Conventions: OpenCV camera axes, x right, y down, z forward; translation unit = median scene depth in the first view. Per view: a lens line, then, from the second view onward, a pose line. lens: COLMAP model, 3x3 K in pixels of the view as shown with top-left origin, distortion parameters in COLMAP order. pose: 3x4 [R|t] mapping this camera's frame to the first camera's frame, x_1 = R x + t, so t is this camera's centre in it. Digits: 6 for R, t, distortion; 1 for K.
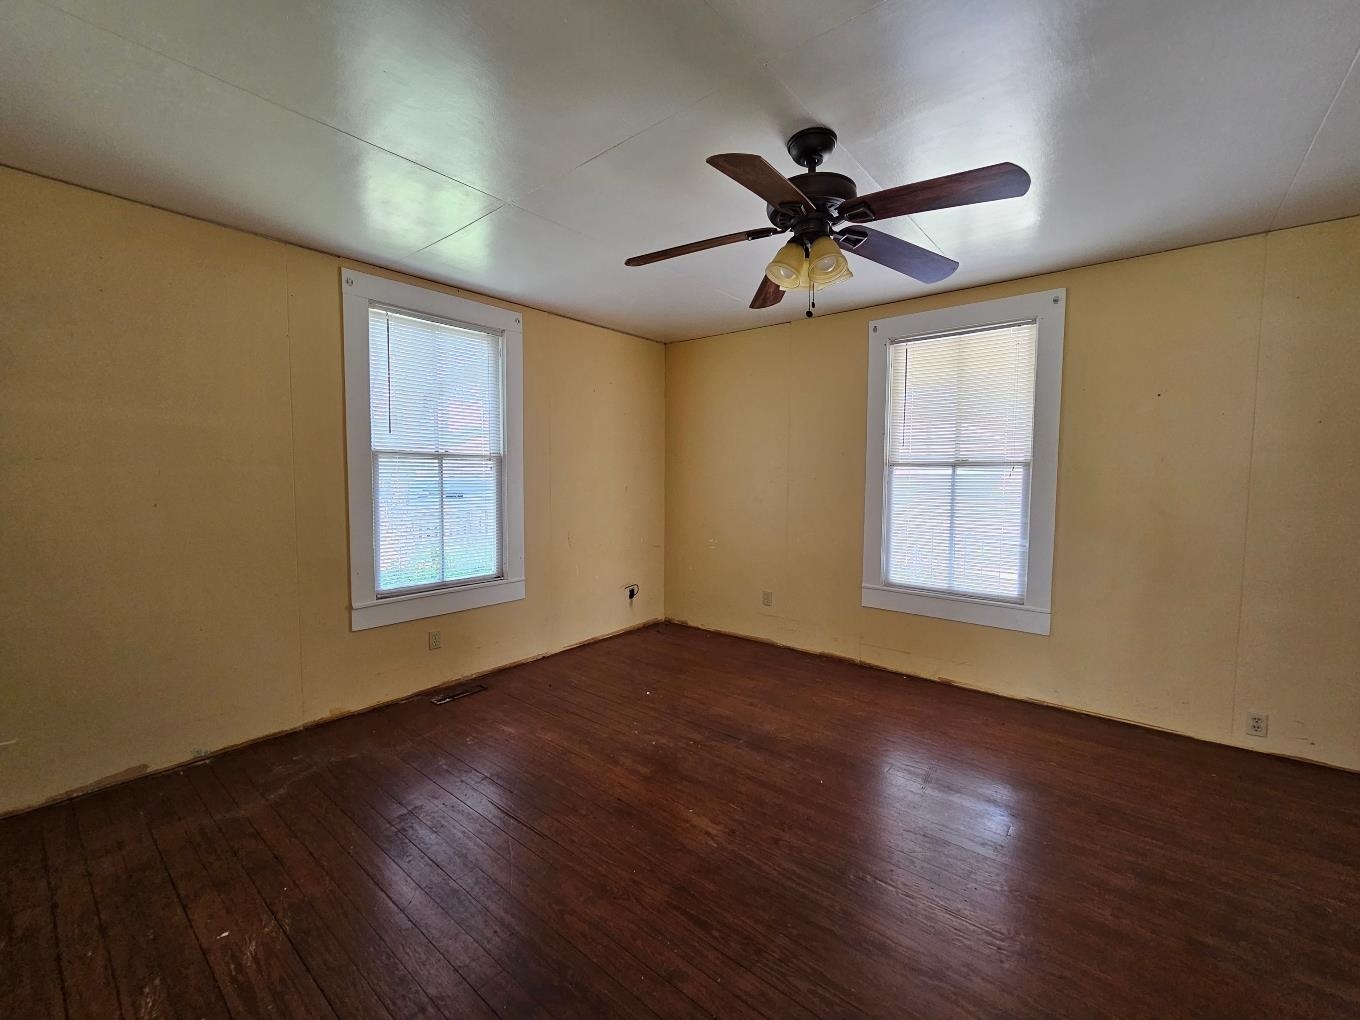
lens RADIAL K [[558.9, 0, 678.6], [0, 558.9, 503.9], [0, 0, 1]] dist [0.003671, -0.000964]
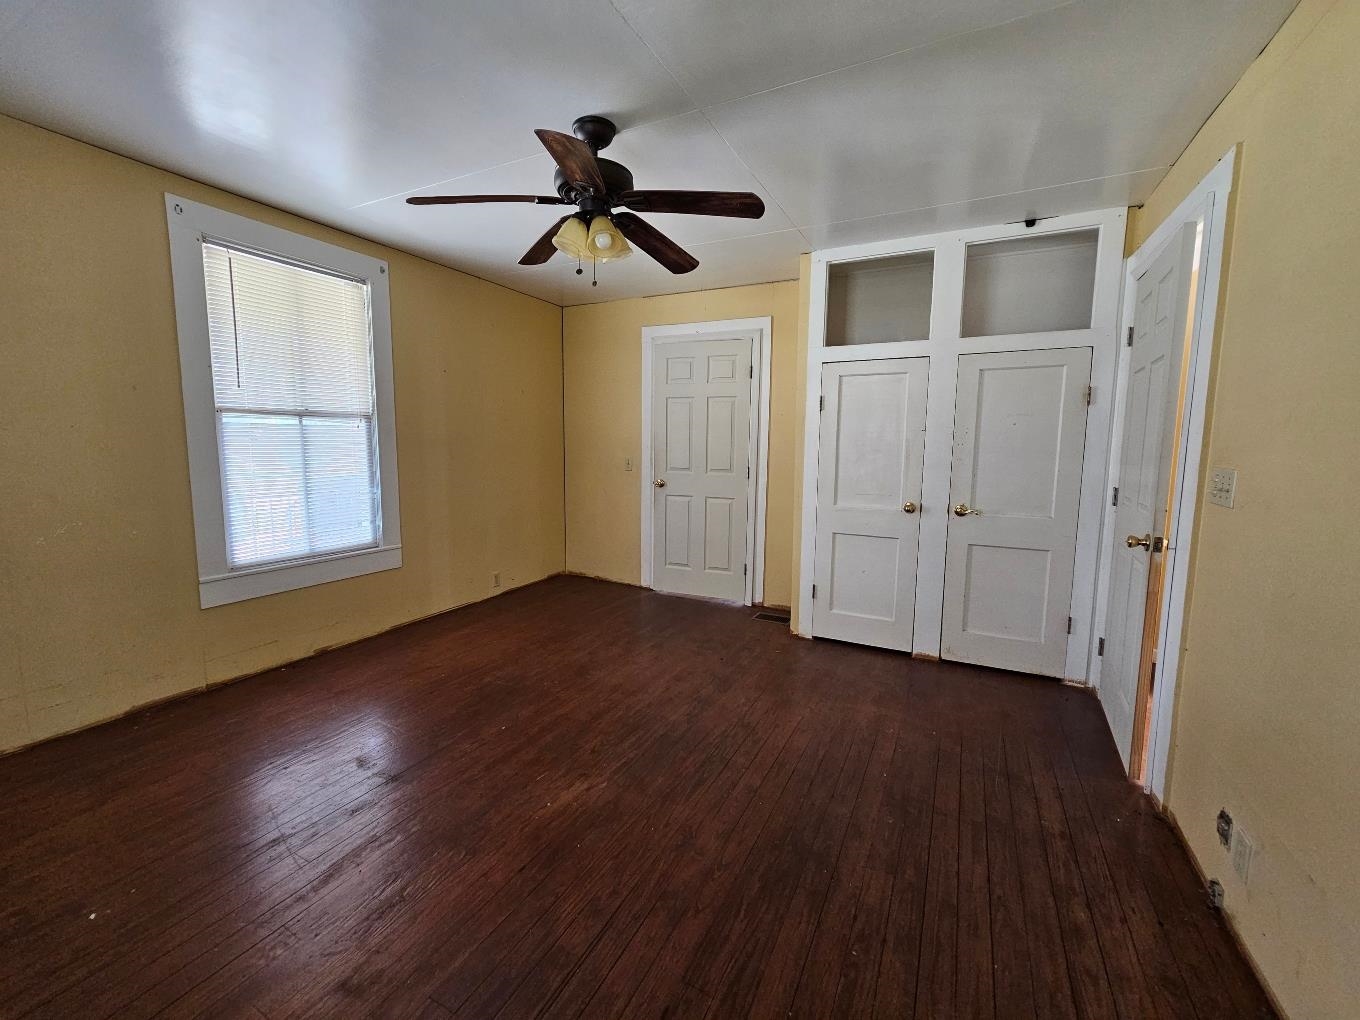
lens RADIAL K [[558.9, 0, 688.4], [0, 558.9, 502.5], [0, 0, 1]] dist [0.003671, -0.000964]
pose [[-0.217729, -0.120411, 0.968553, -0.539637], [0.037167, 0.990618, 0.131509, -0.025256], [-0.975301, 0.064631, -0.211211, 0.607622]]
